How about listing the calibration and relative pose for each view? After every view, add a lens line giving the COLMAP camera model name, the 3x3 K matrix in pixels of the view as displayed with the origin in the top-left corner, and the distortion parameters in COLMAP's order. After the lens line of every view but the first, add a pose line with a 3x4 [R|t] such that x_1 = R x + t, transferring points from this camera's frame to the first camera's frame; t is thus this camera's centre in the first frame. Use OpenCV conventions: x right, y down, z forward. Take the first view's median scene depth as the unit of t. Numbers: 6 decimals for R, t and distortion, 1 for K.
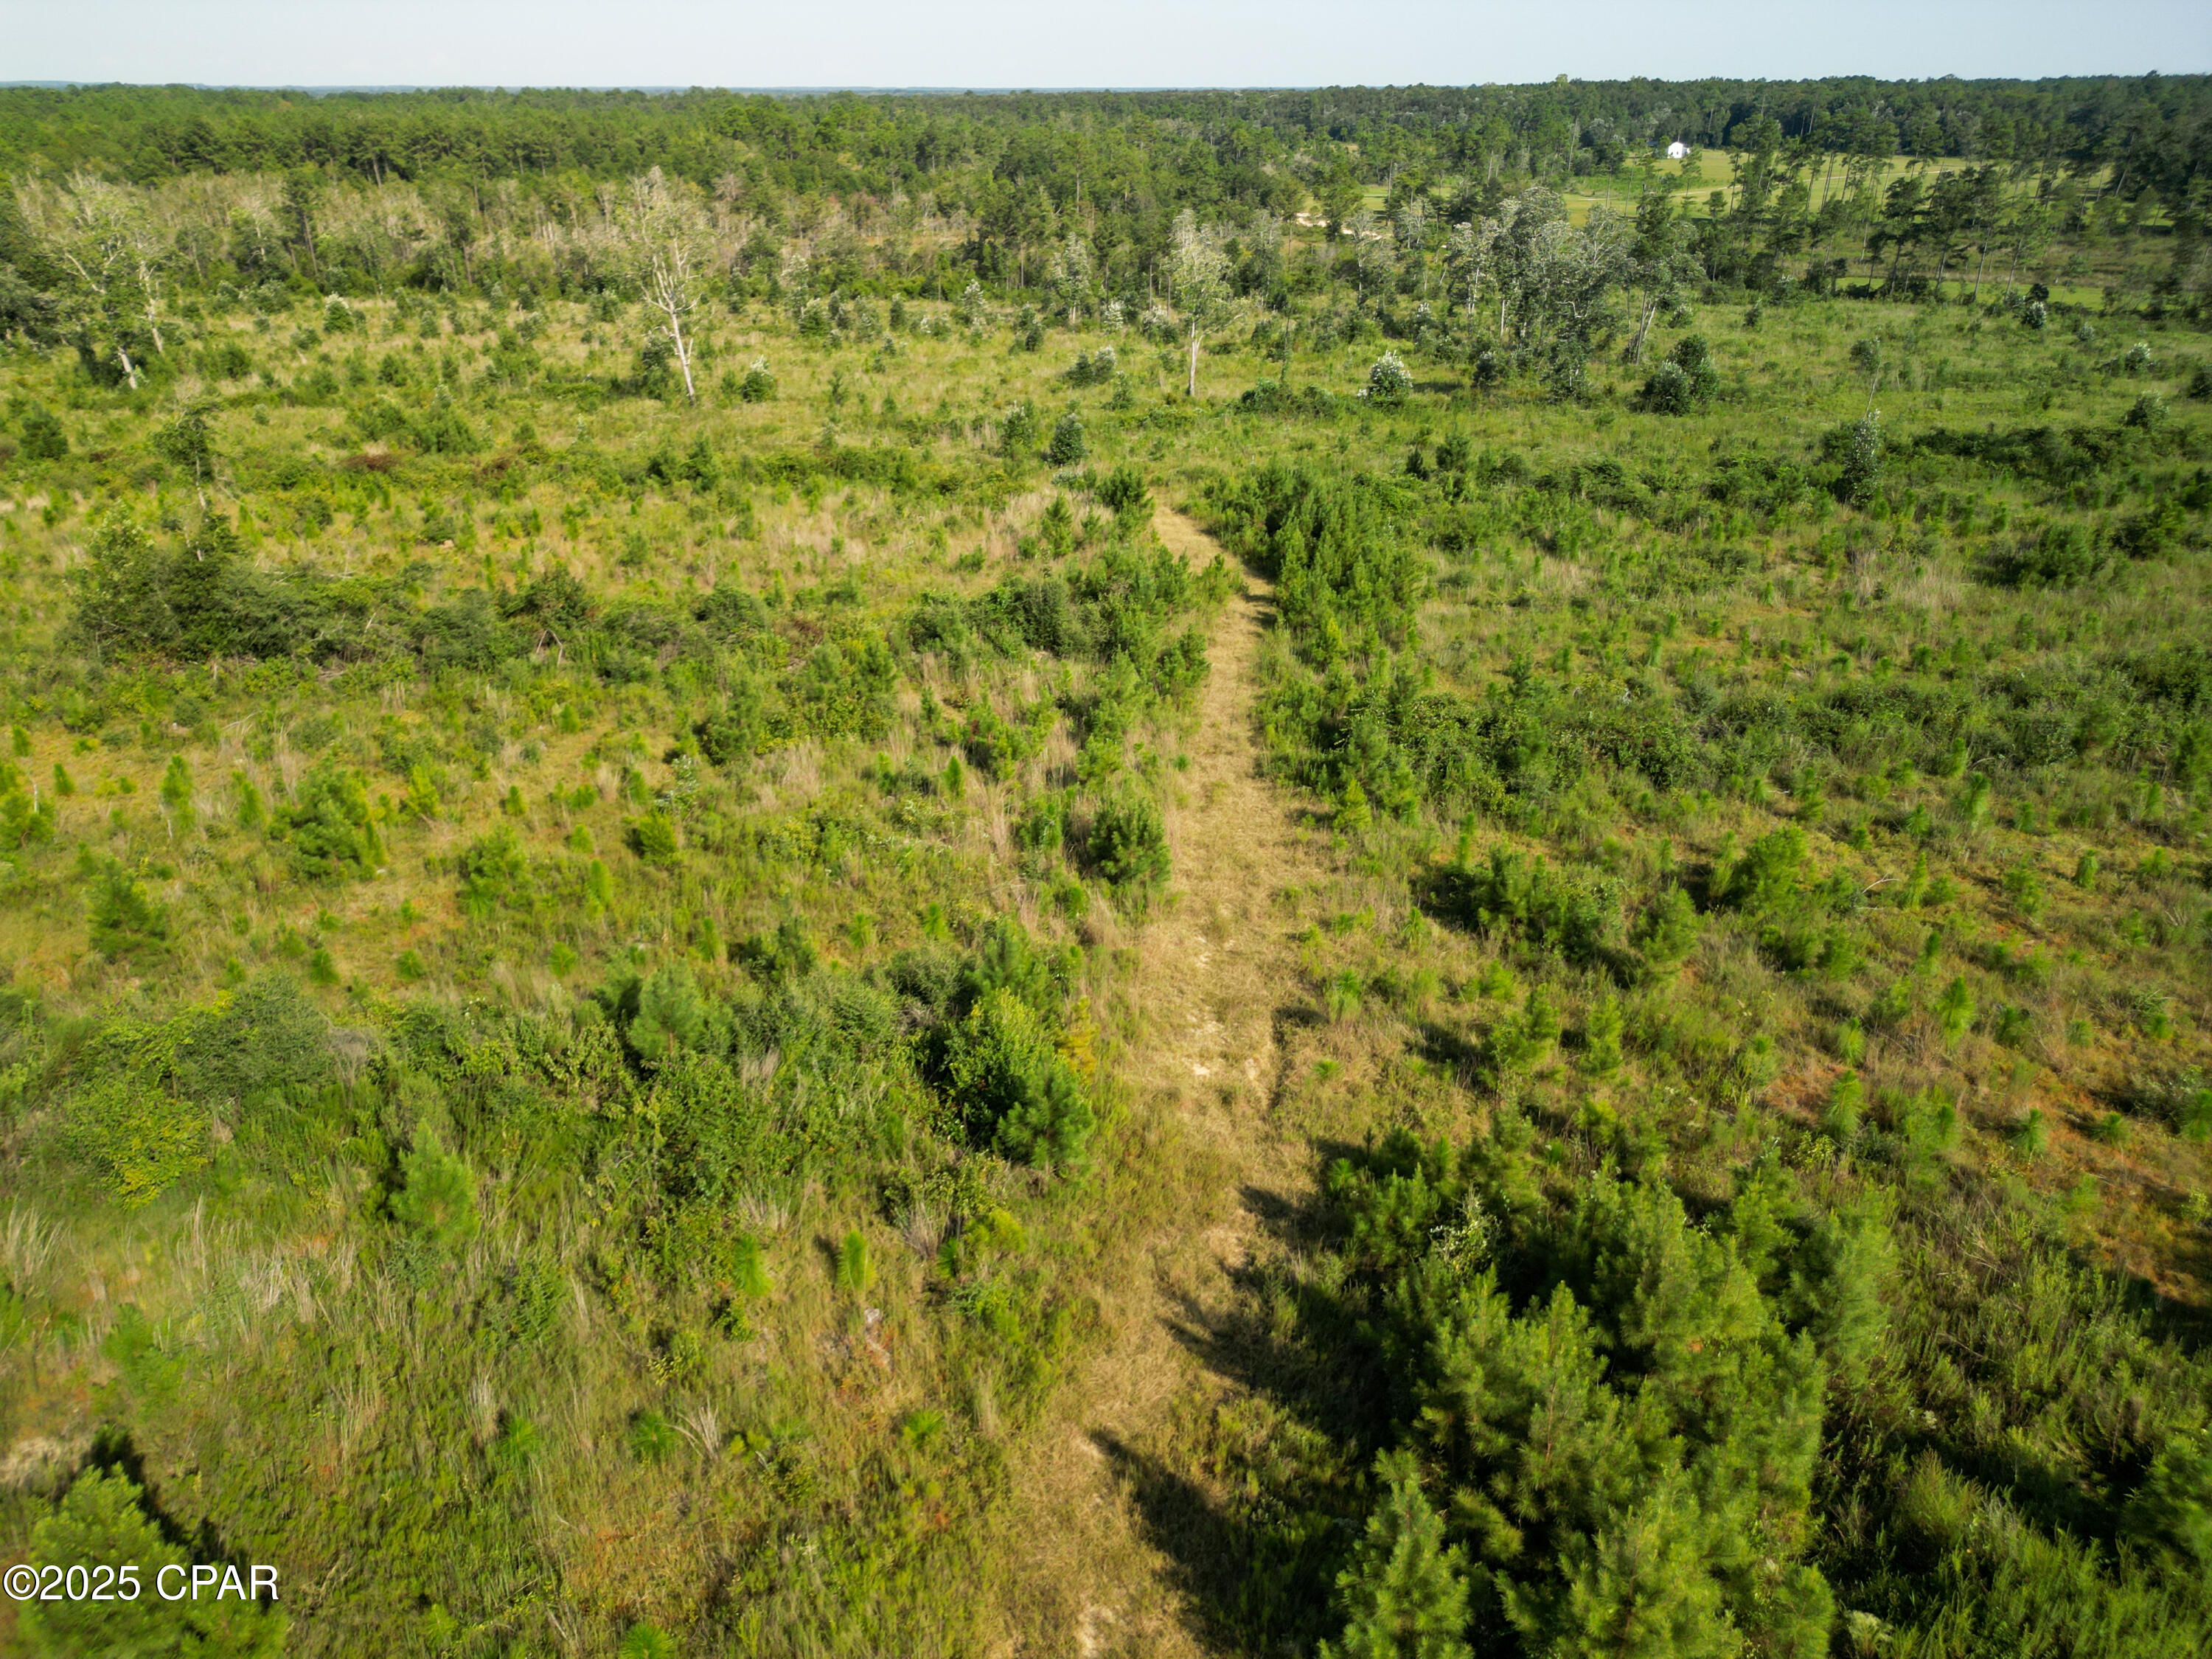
lens RADIAL K [[1527.2, 0, 1106.0], [0, 1527.2, 829.5], [0, 0, 1]] dist [-0.000480, -0.000756]
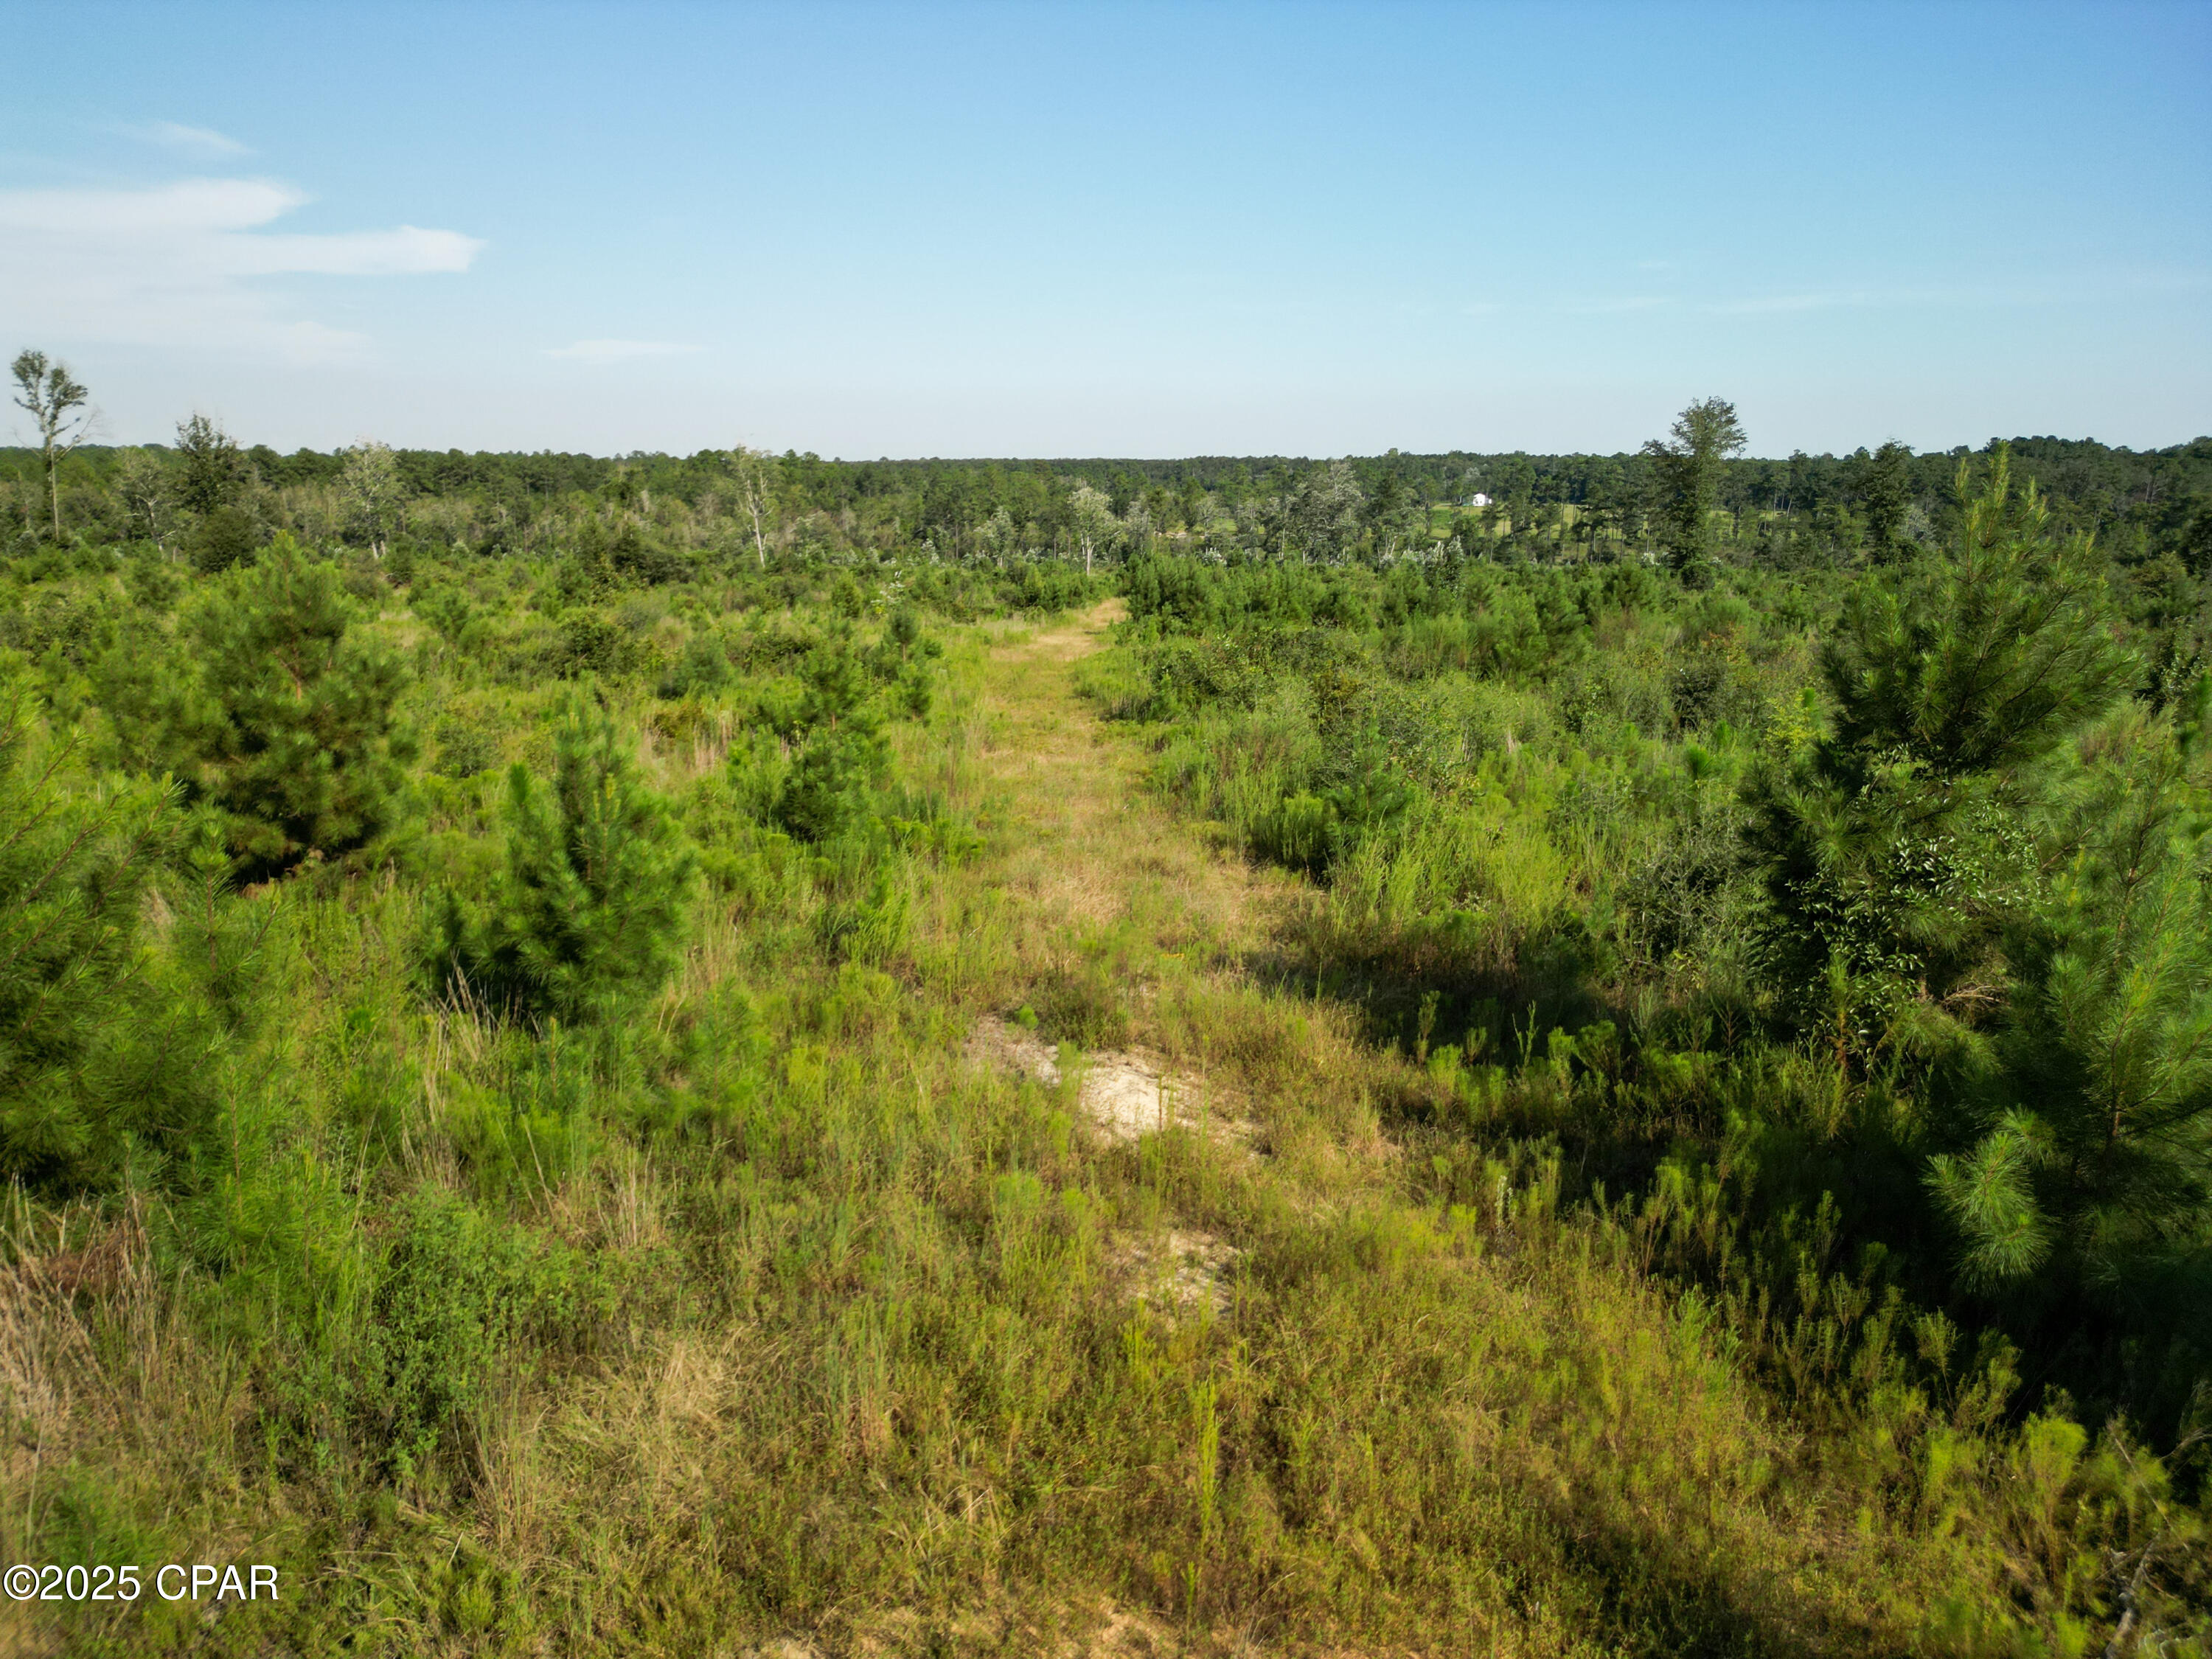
lens RADIAL K [[1527.2, 0, 1106.0], [0, 1527.2, 829.5], [0, 0, 1]] dist [-0.000480, -0.000756]
pose [[0.997581, -0.004543, 0.069363, -0.011541], [0.019638, 0.975632, -0.218533, 0.101041], [-0.066680, 0.219367, 0.973361, -0.149584]]
